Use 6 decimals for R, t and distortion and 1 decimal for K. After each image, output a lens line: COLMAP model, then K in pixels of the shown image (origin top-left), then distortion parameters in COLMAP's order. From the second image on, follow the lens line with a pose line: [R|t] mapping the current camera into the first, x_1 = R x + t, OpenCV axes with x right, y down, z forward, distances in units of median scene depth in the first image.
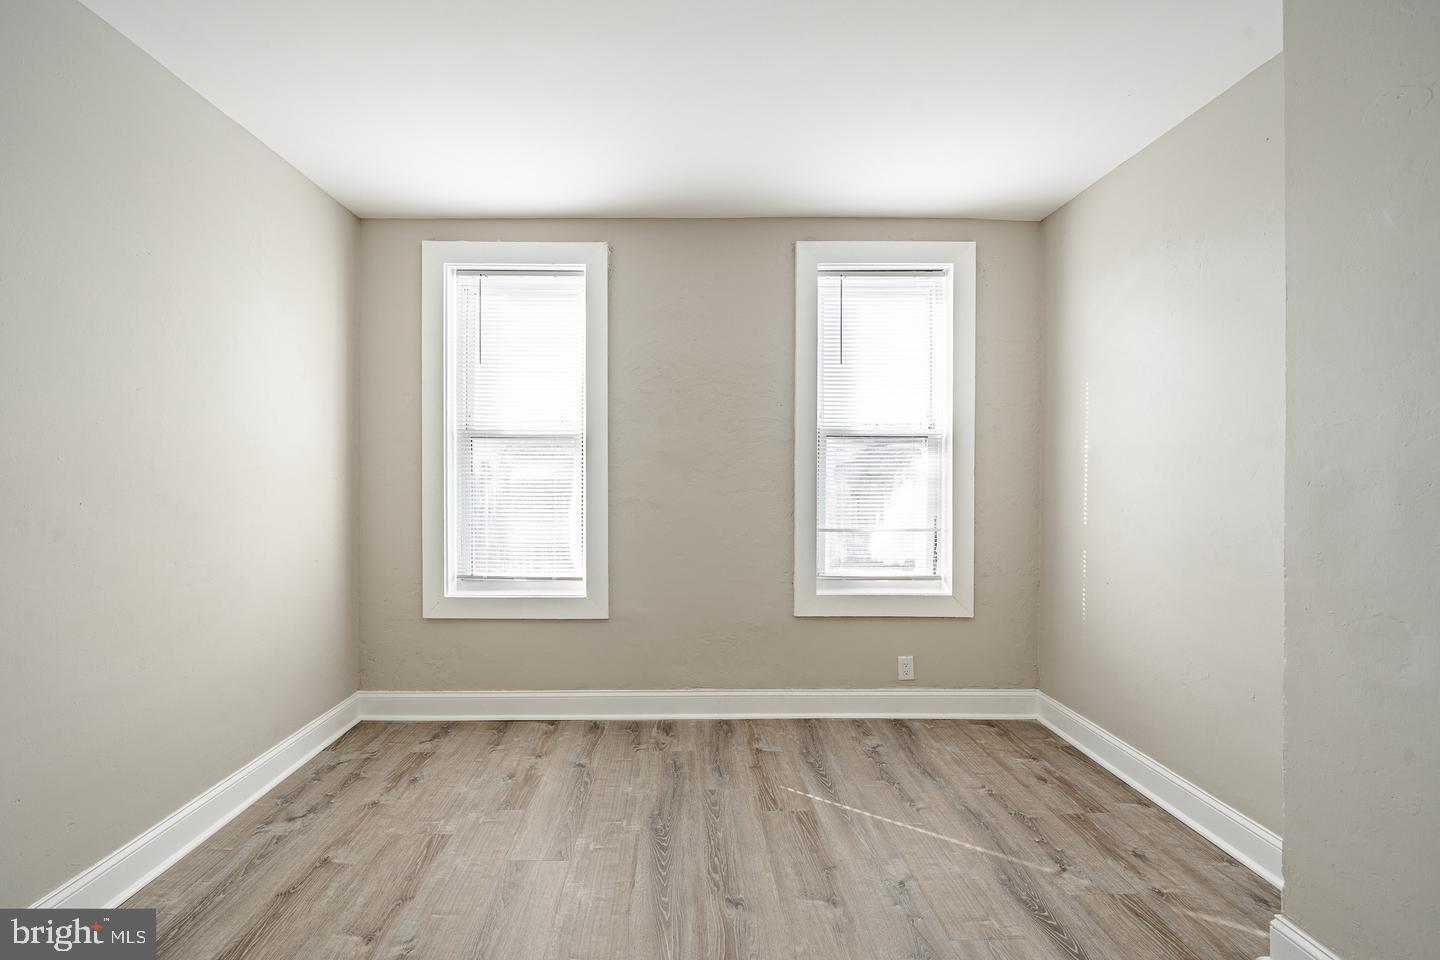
lens RADIAL K [[574.9, 0, 708.6], [0, 574.9, 483.6], [0, 0, 1]] dist [-0.005811, 0.000317]
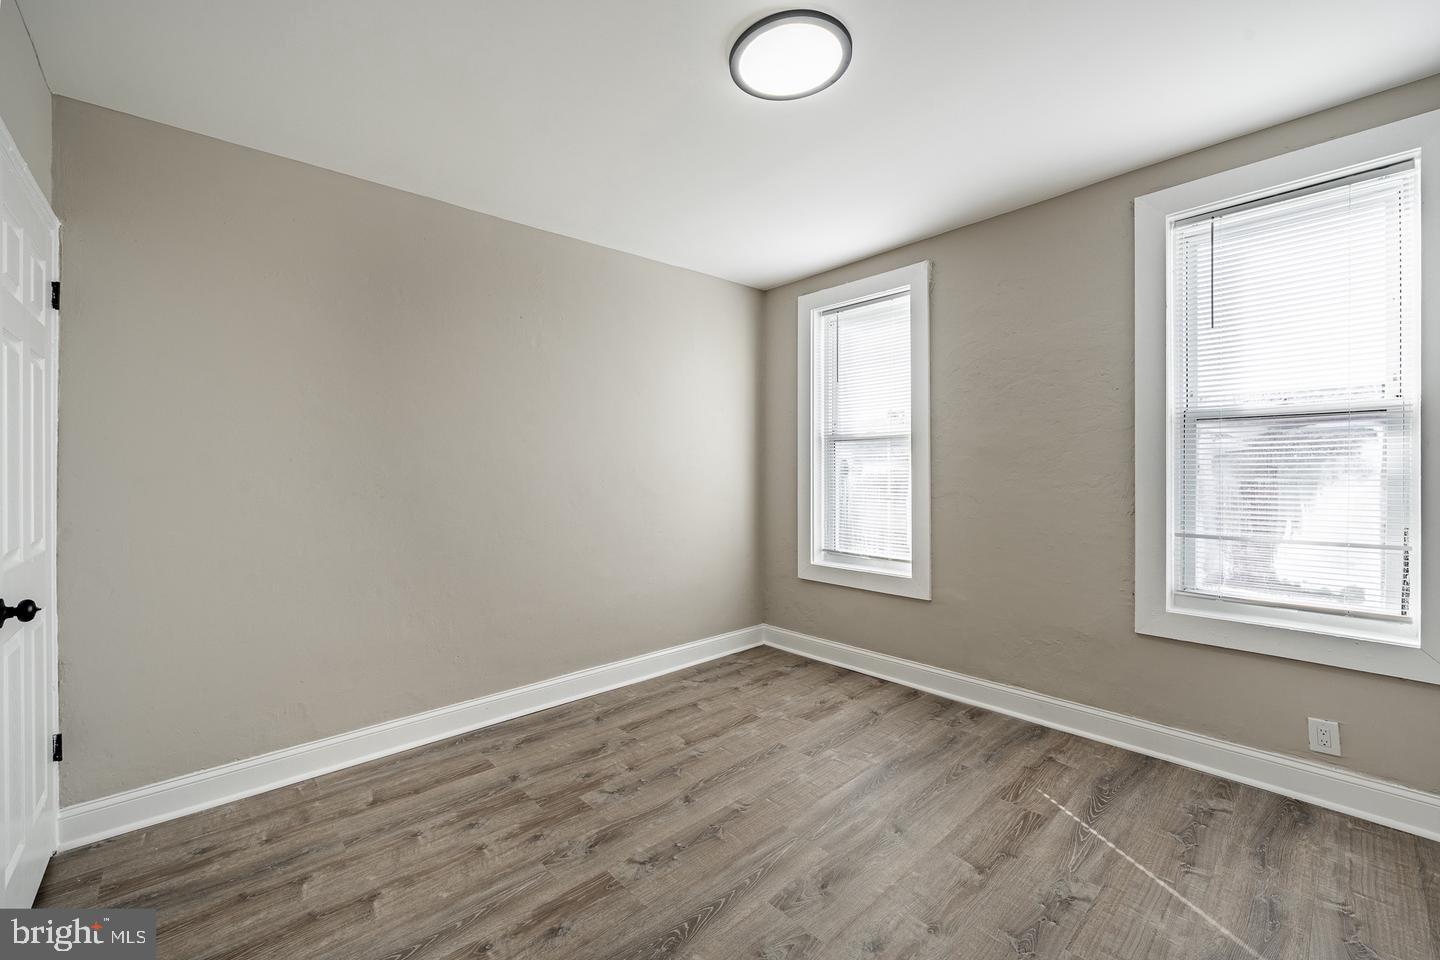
lens RADIAL K [[574.9, 0, 708.9], [0, 574.9, 472.4], [0, 0, 1]] dist [-0.005811, 0.000317]
pose [[0.664464, -0.003750, -0.747311, 0.368379], [-0.005828, 0.999931, -0.010200, 0.003777], [0.747298, 0.011133, 0.664396, -0.048310]]
